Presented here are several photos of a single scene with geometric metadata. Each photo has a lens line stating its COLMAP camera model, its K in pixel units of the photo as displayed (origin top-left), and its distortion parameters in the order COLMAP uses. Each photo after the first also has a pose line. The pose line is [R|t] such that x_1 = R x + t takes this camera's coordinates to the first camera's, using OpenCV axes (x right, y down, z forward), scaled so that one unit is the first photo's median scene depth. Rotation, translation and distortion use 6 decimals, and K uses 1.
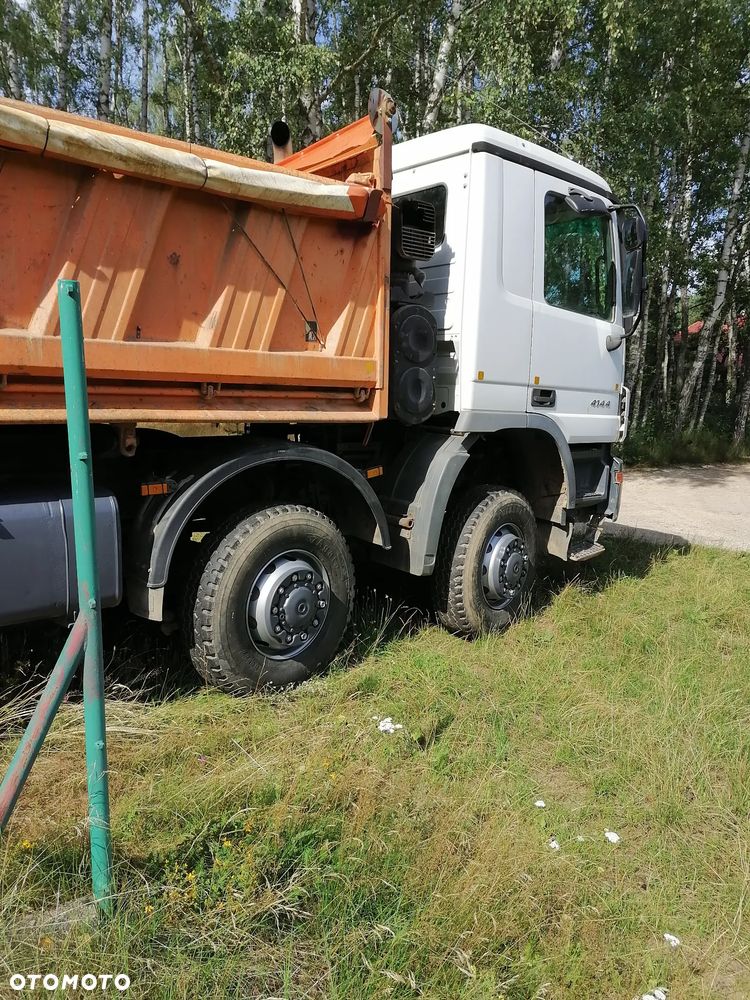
lens RADIAL K [[752.4, 0, 375.0], [0, 752.4, 500.0], [0, 0, 1]] dist [0.103466, -0.133603]
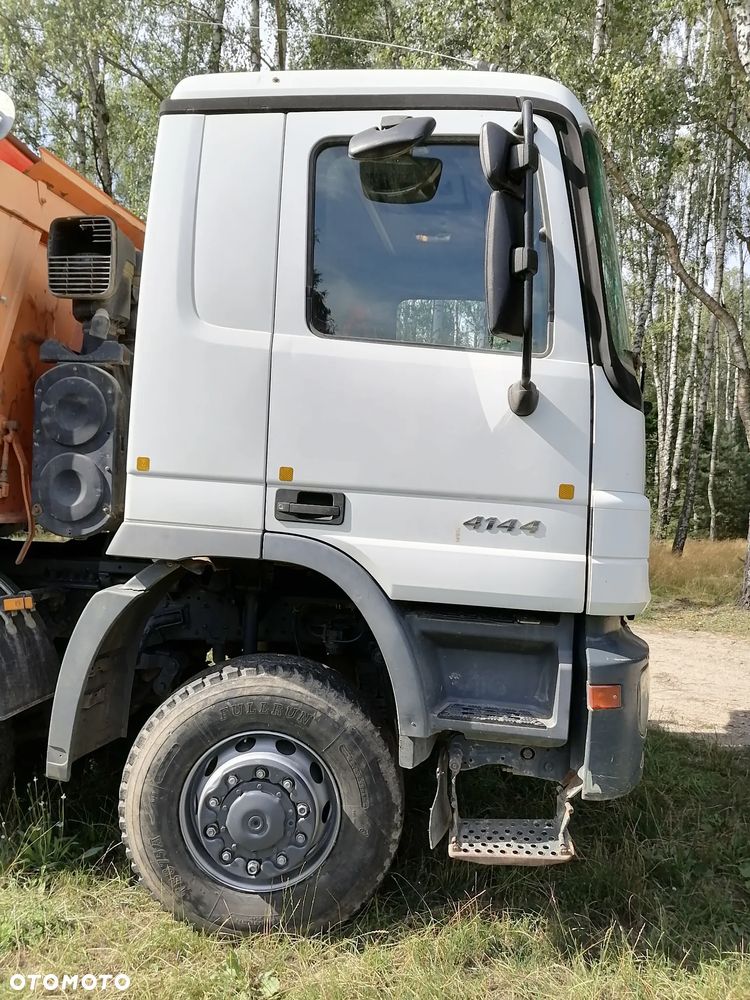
lens RADIAL K [[752.4, 0, 375.0], [0, 752.4, 500.0], [0, 0, 1]] dist [0.103466, -0.133603]
pose [[0.644669, 0.014584, -0.764323, 0.749061], [-0.131217, 0.987090, -0.091840, -0.109295], [0.753117, 0.159498, 0.638260, 0.787092]]
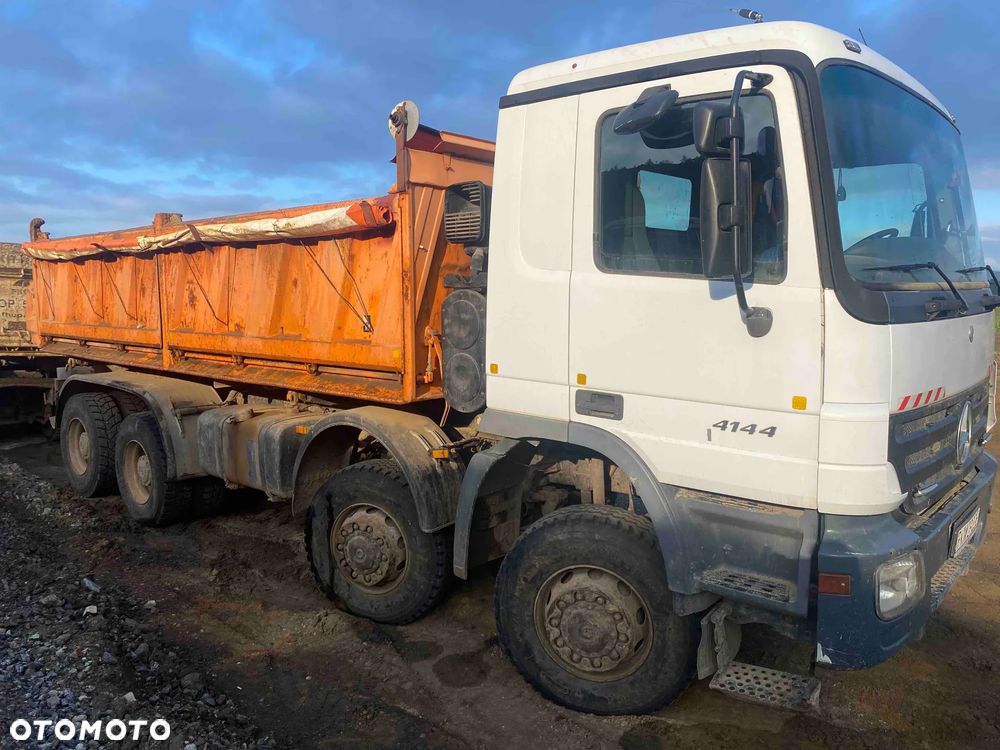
lens RADIAL K [[752.4, 0, 494.8], [0, 752.4, 370.8], [0, 0, 1]] dist [0.103466, -0.133603]
pose [[0.166665, 0.089834, -0.981913, 1.003276], [-0.118186, 0.990482, 0.070558, -0.230128], [0.978905, 0.104289, 0.175696, 0.886834]]
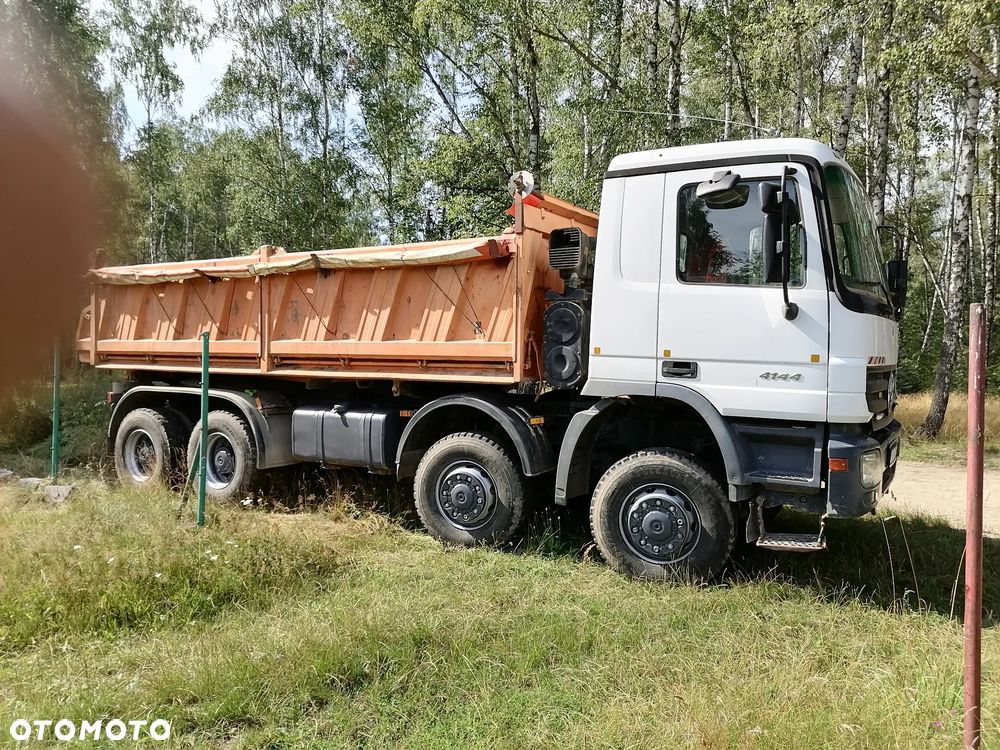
lens RADIAL K [[752.4, 0, 494.8], [0, 752.4, 370.8], [0, 0, 1]] dist [0.103466, -0.133603]
pose [[0.307947, 0.001615, -0.951402, 1.313226], [-0.137632, 0.989555, -0.042869, -0.058012], [0.941396, 0.144145, 0.304952, 0.488122]]
